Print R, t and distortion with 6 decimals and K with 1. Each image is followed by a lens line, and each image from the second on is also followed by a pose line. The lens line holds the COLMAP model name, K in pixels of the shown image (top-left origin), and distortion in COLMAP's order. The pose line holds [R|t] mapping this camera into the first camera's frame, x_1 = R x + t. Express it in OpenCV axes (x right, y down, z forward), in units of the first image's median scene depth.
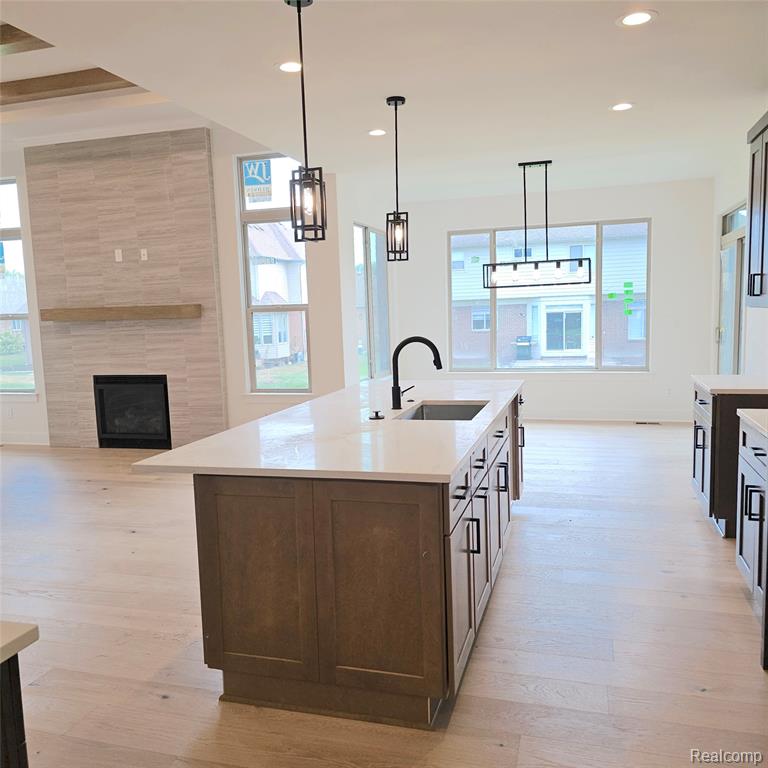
lens RADIAL K [[682.1, 0, 387.2], [0, 682.1, 383.8], [0, 0, 1]] dist [0.019781, -0.038418]
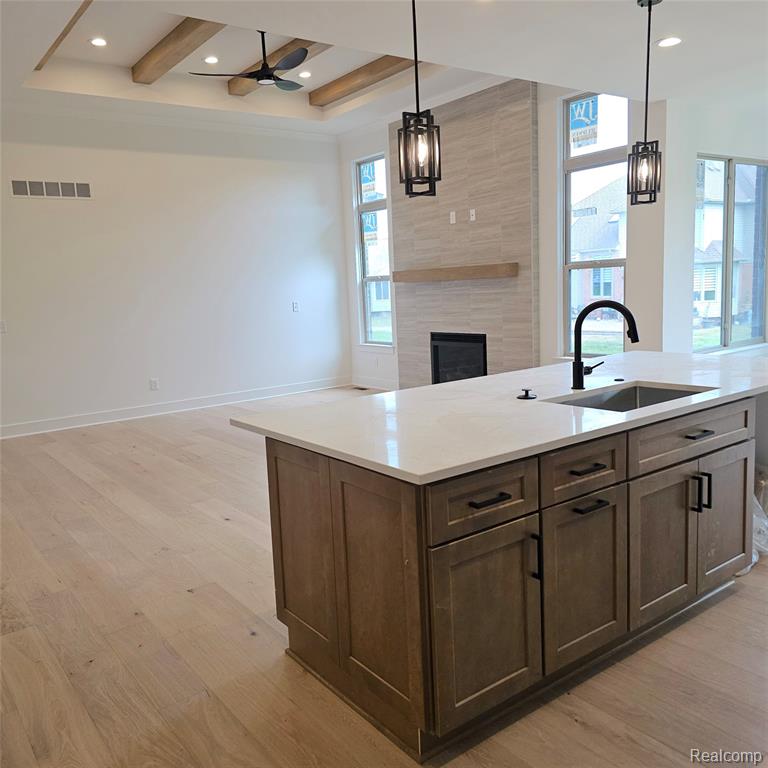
lens RADIAL K [[682.1, 0, 382.5], [0, 682.1, 385.9], [0, 0, 1]] dist [0.019781, -0.038418]
pose [[0.784584, 0.081376, -0.614659, 0.185569], [-0.039065, 0.995868, 0.081980, -0.013726], [0.618791, -0.040309, 0.784521, 0.110704]]
